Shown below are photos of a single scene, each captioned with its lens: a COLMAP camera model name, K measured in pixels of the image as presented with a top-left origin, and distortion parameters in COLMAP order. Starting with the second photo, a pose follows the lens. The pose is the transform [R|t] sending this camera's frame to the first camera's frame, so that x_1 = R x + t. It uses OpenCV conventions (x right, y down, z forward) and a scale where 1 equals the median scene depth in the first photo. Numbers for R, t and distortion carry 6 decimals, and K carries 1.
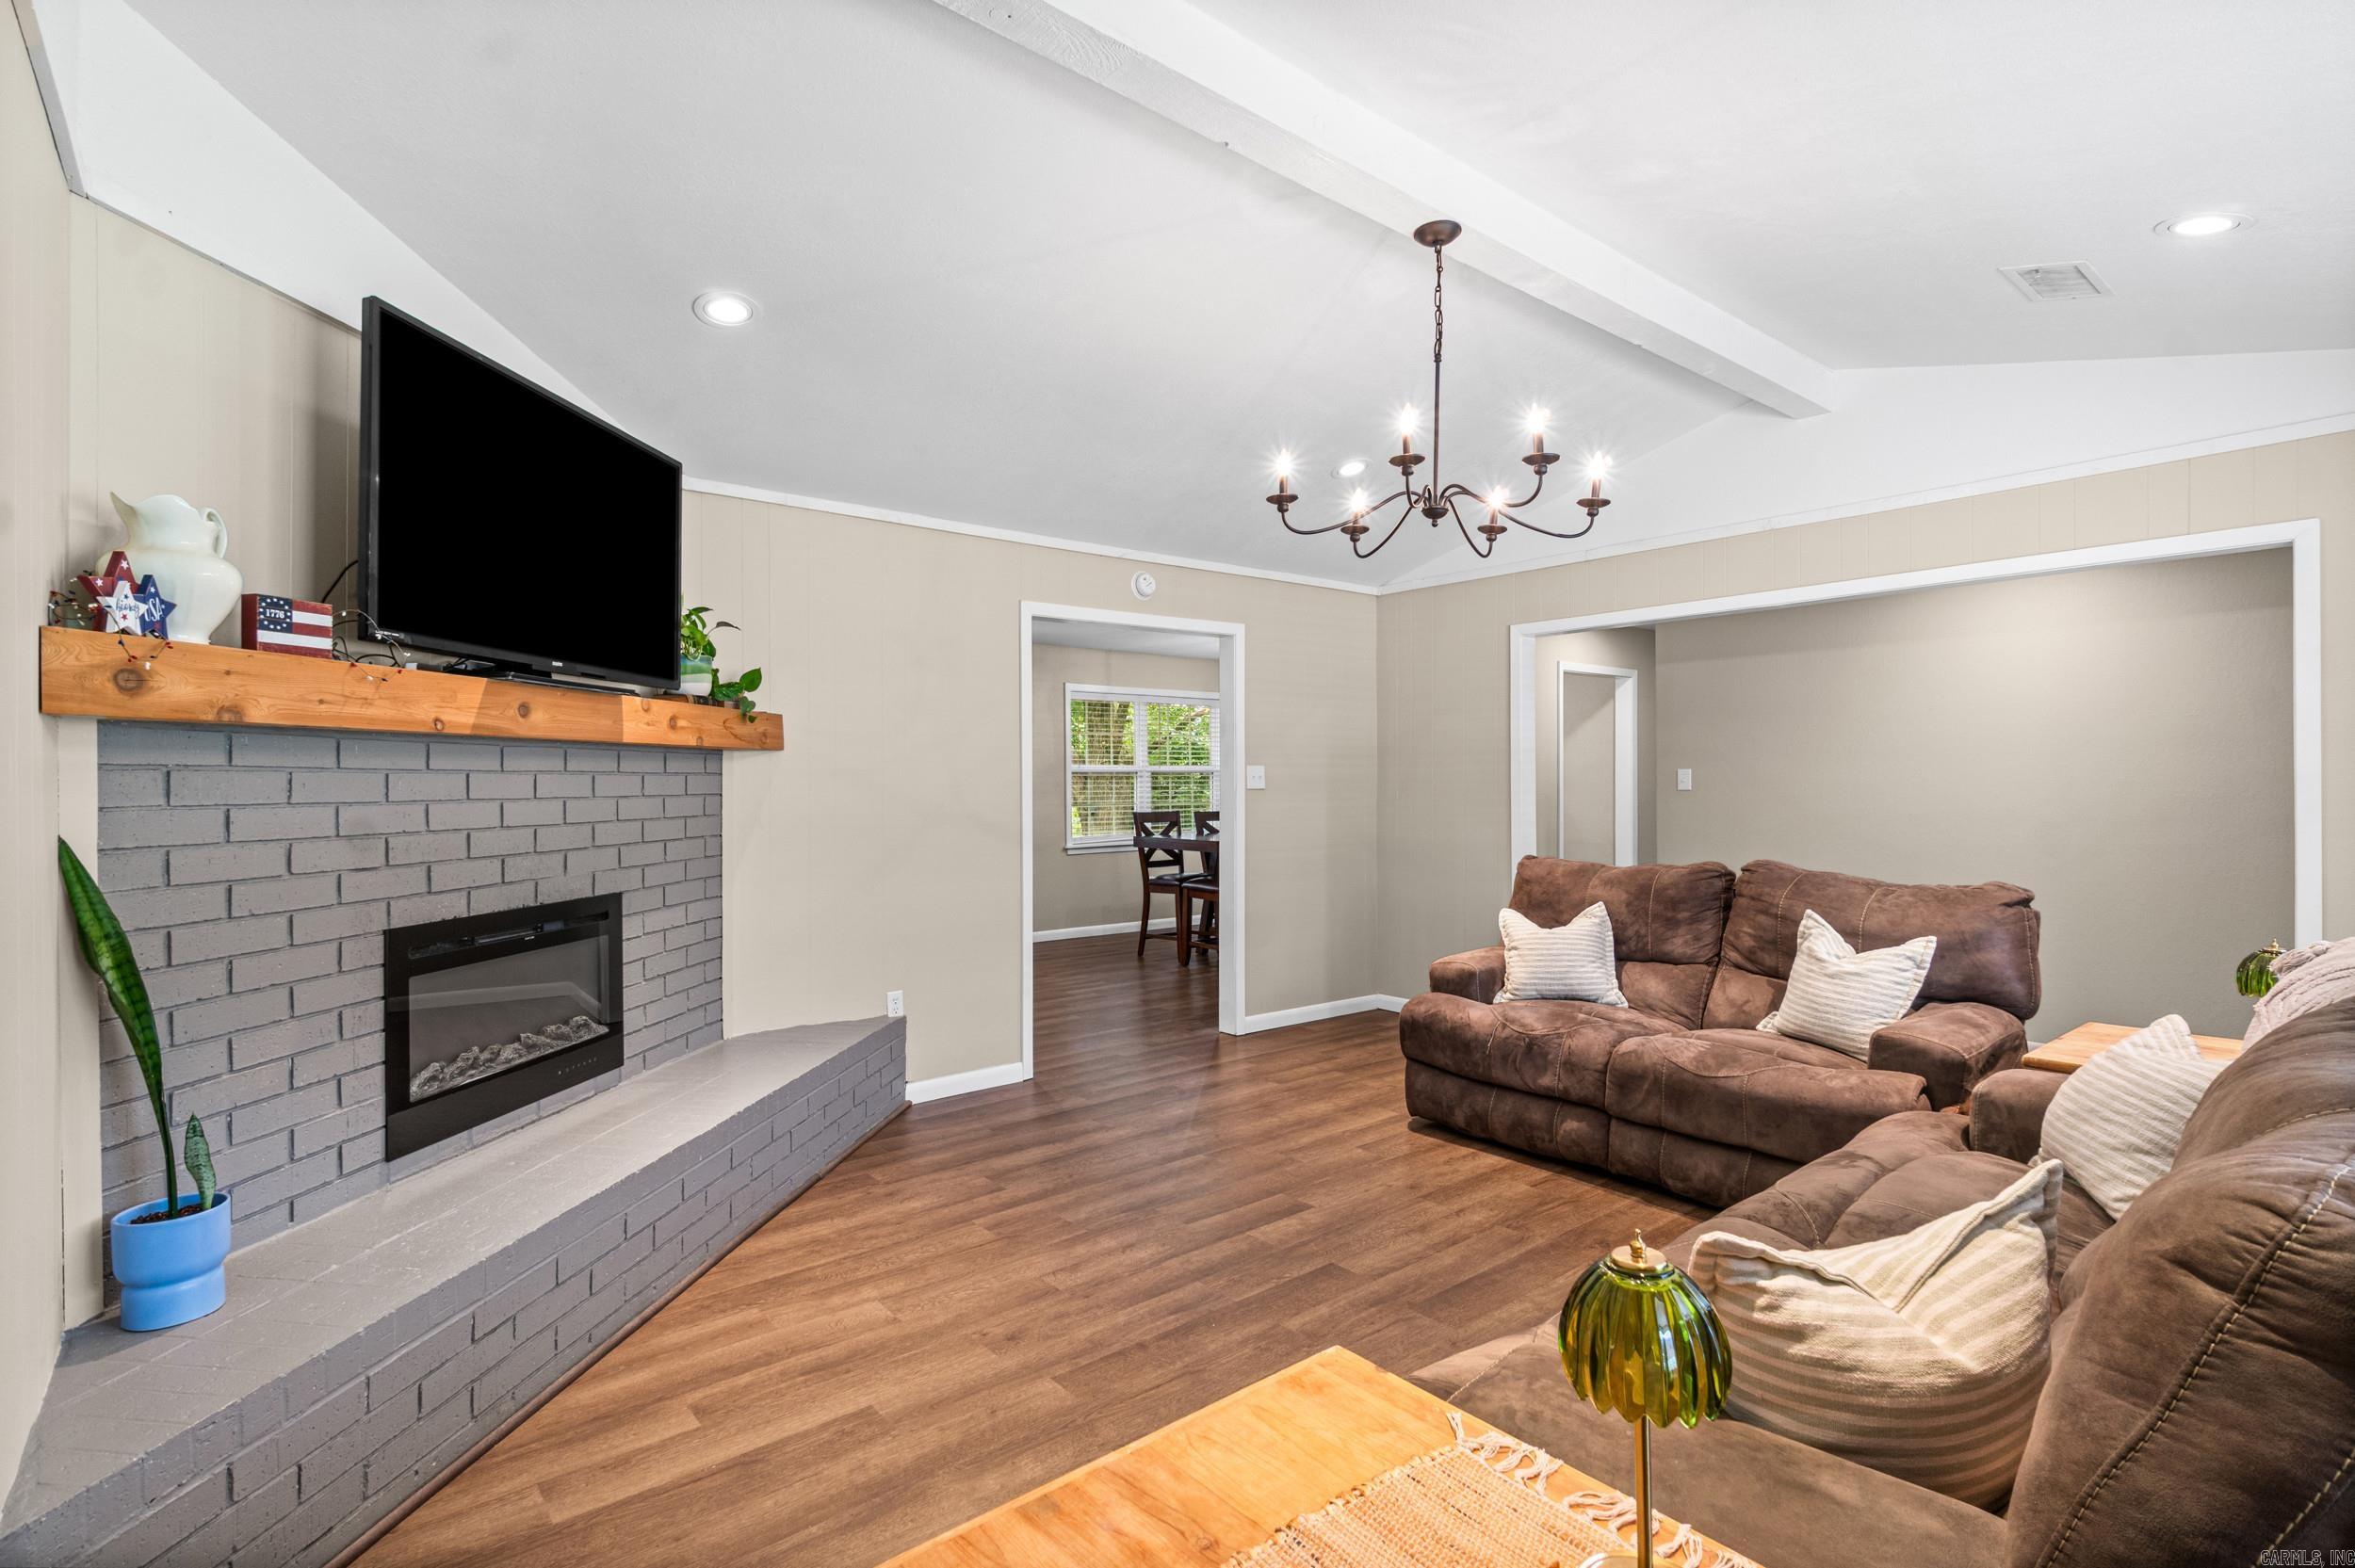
lens RADIAL K [[1128.8, 0, 1156.4], [0, 1128.8, 789.0], [0, 0, 1]] dist [0.009993, 0.000064]
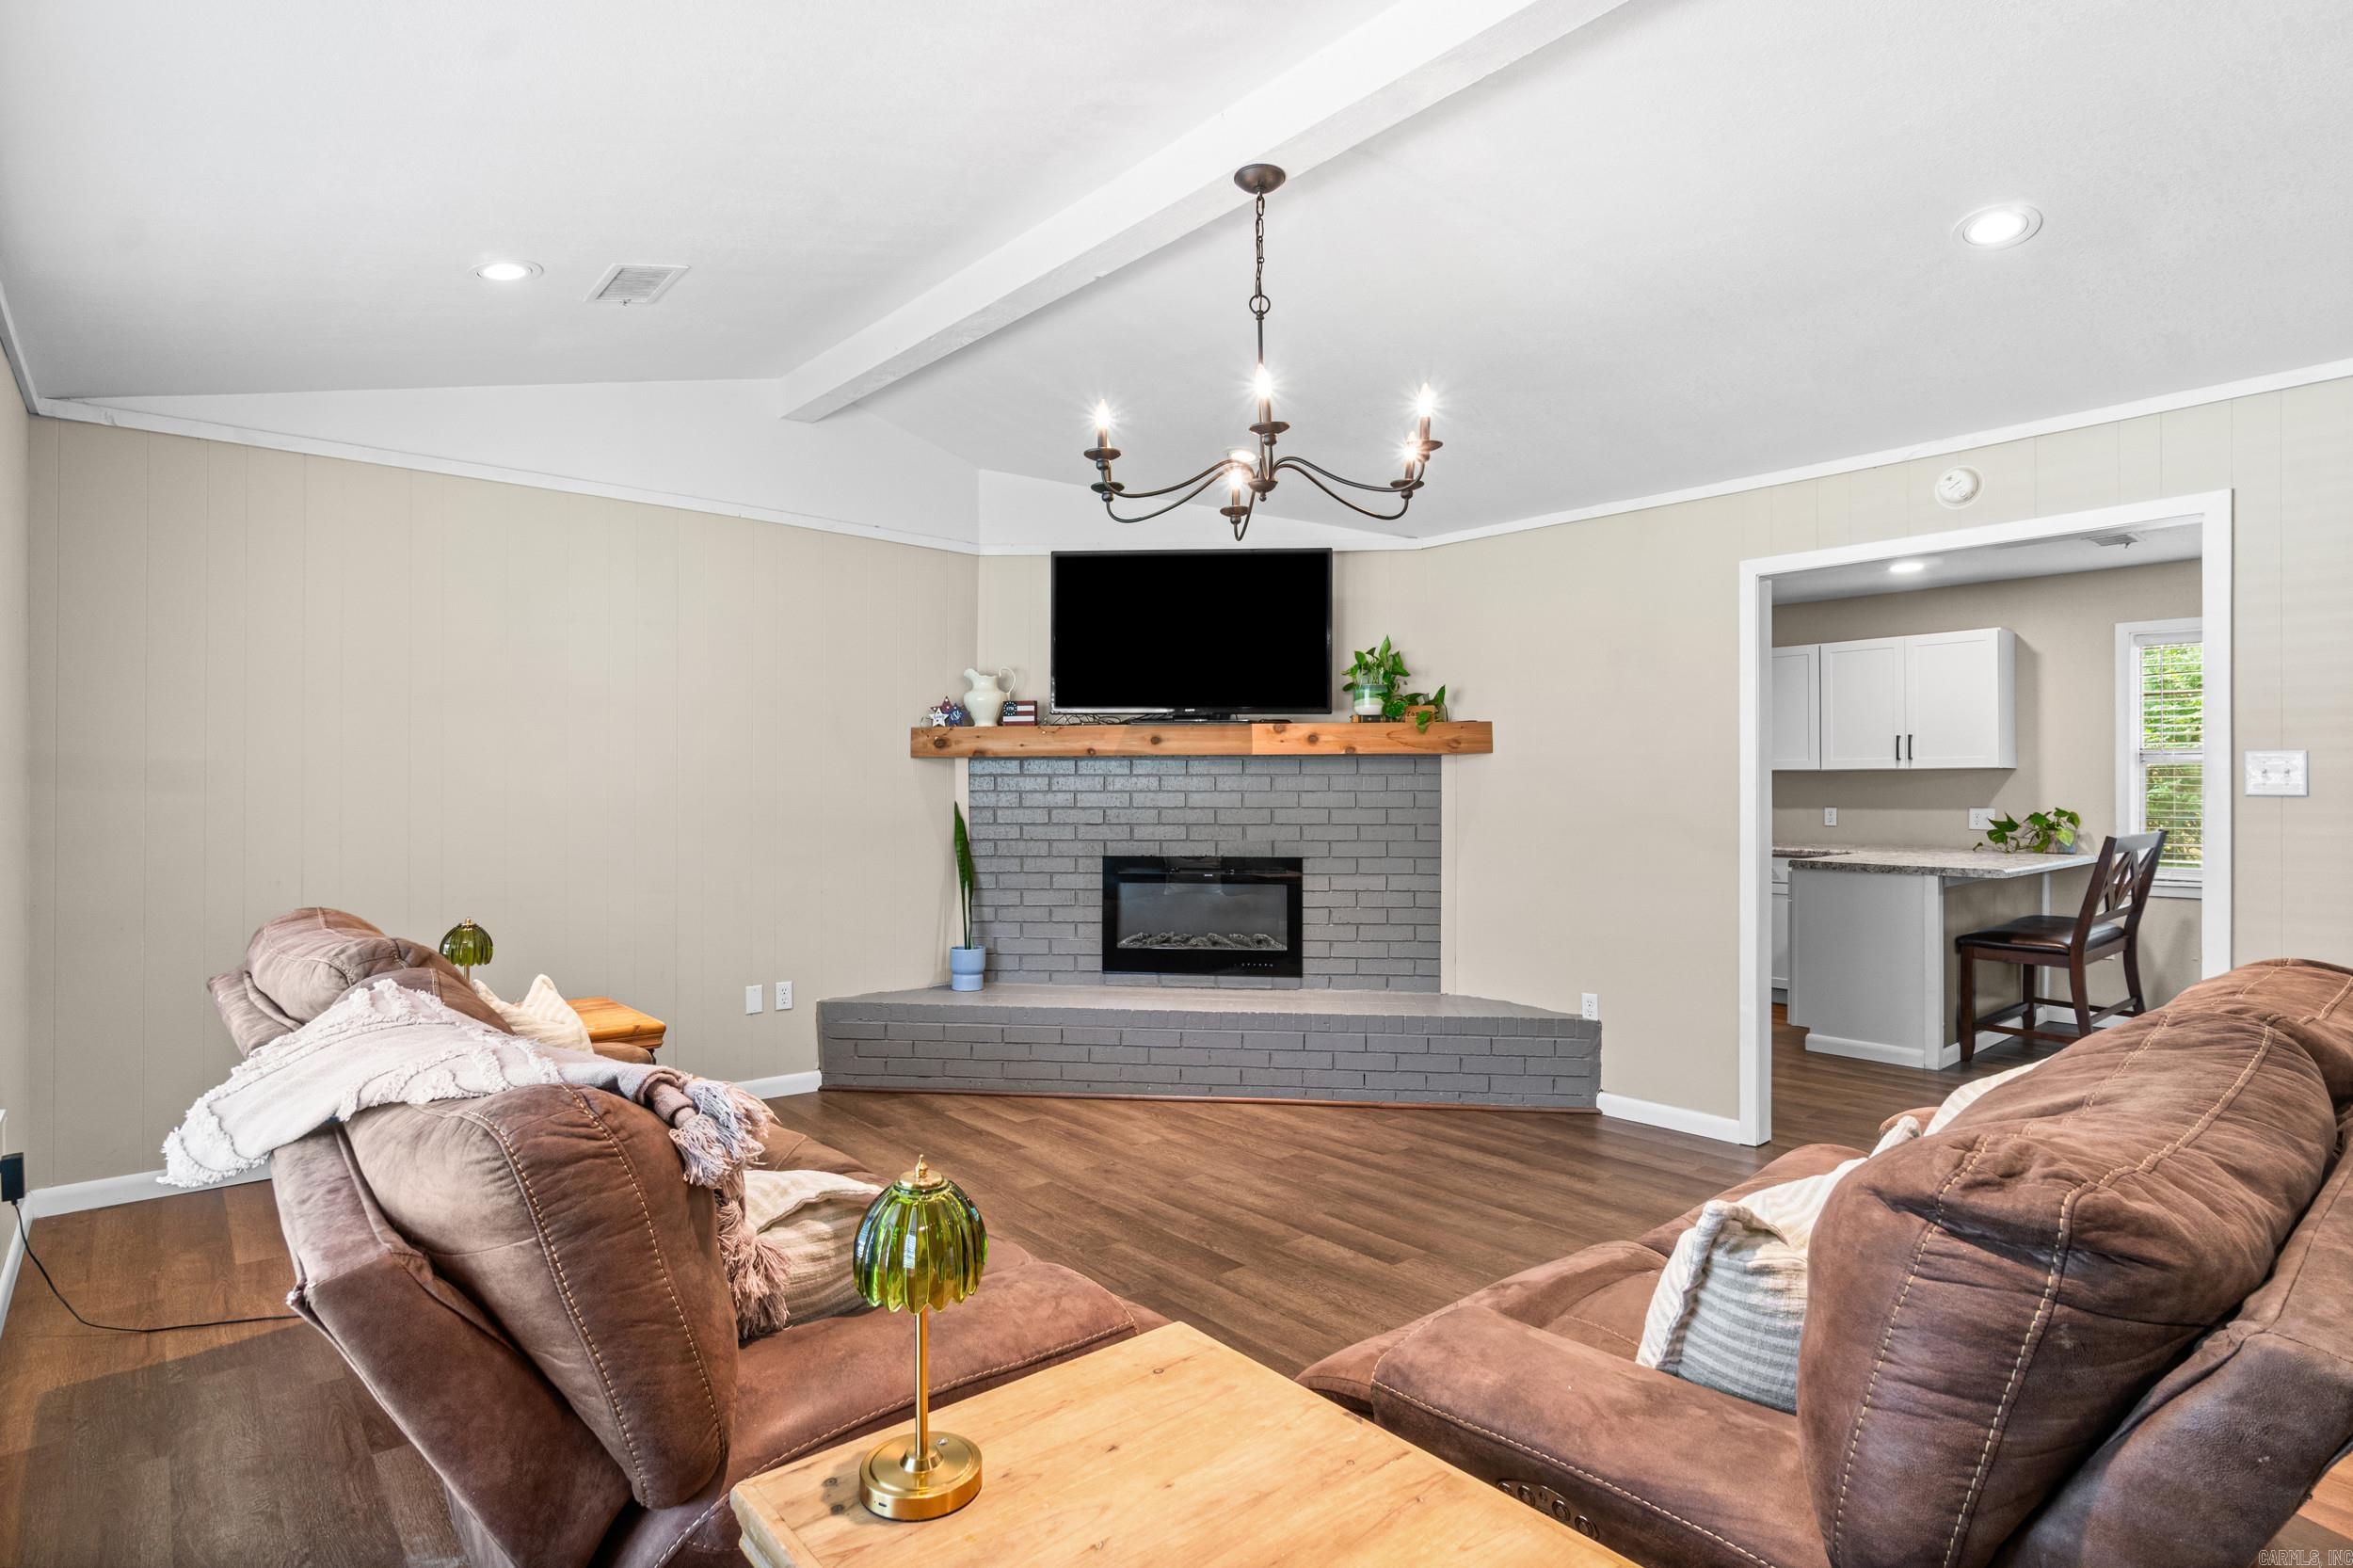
lens RADIAL K [[1198.3, 0, 1166.6], [0, 1198.3, 777.2], [0, 0, 1]] dist [-0.004211, 0.000978]
pose [[0.019357, -0.005280, -0.999799, 1.143054], [-0.006633, 0.999963, -0.005409, -0.002084], [0.999791, 0.006736, 0.019321, 0.861681]]
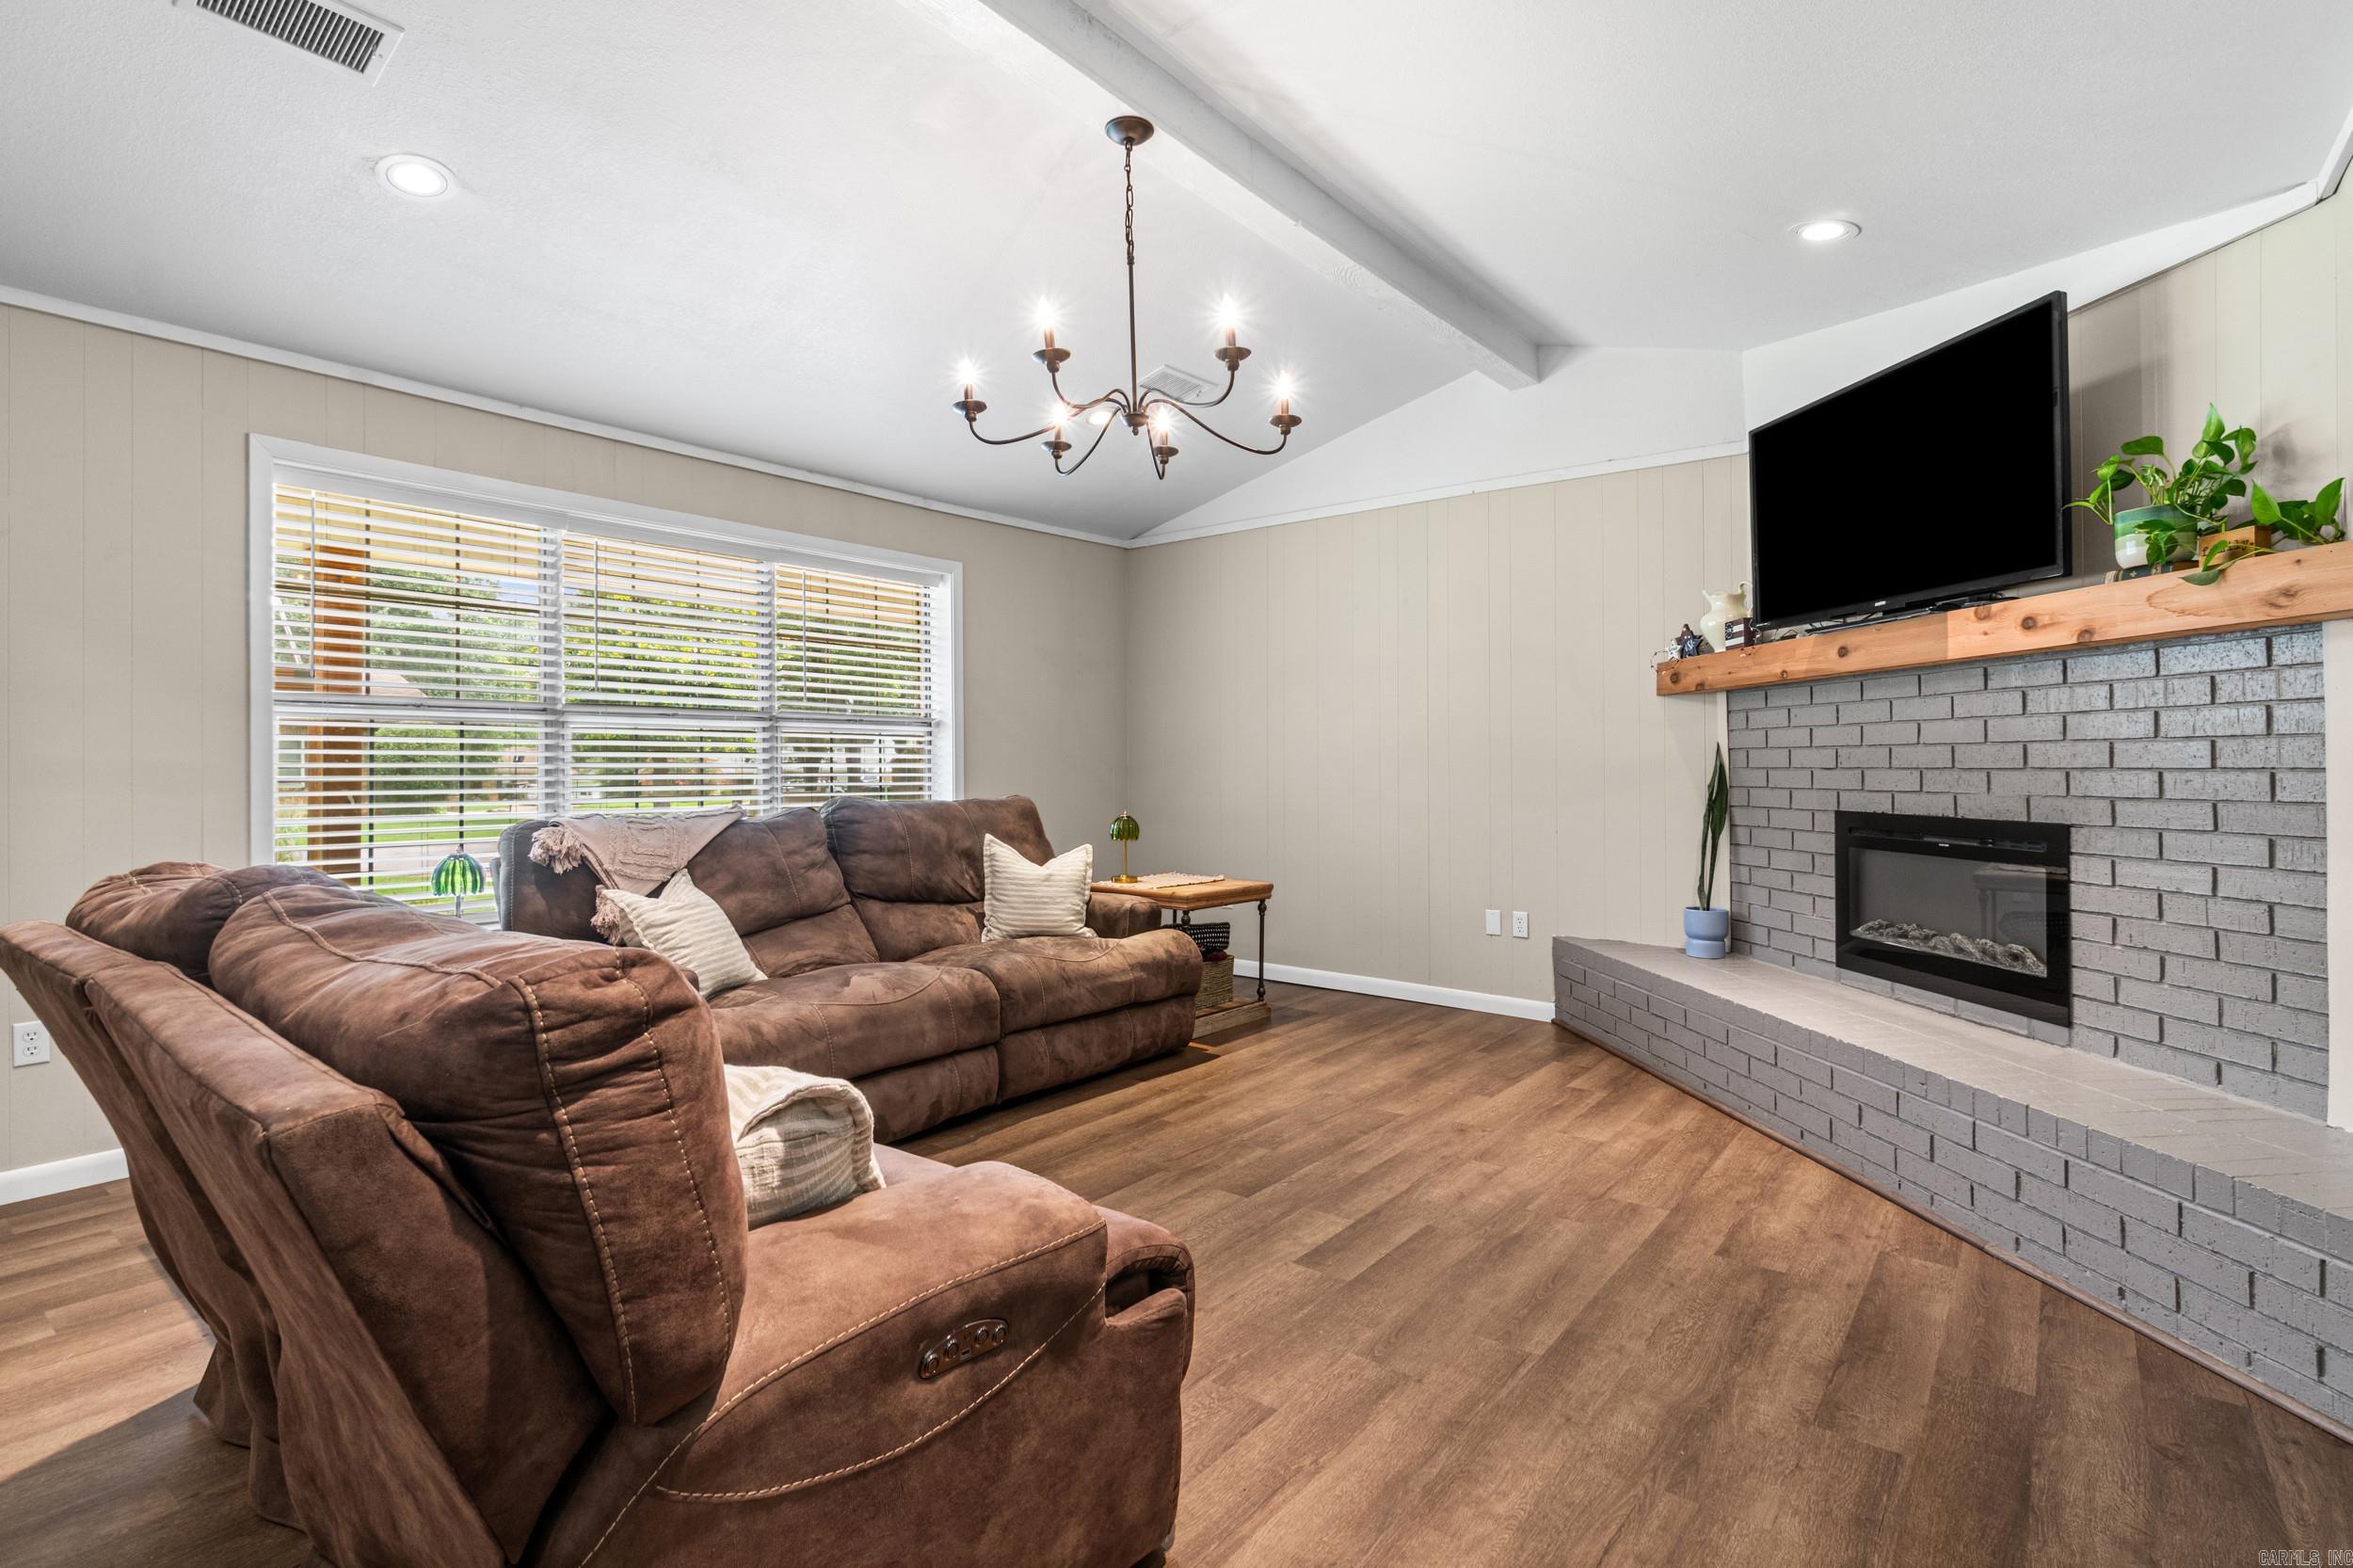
lens RADIAL K [[1128.0, 0, 1136.2], [0, 1128.0, 759.4], [0, 0, 1]] dist [0.009993, 0.000064]
pose [[-0.980566, 0.009073, -0.195979, 0.413888], [0.008718, 0.999958, 0.002676, 0.036484], [0.195995, 0.000915, -0.980604, 1.837653]]
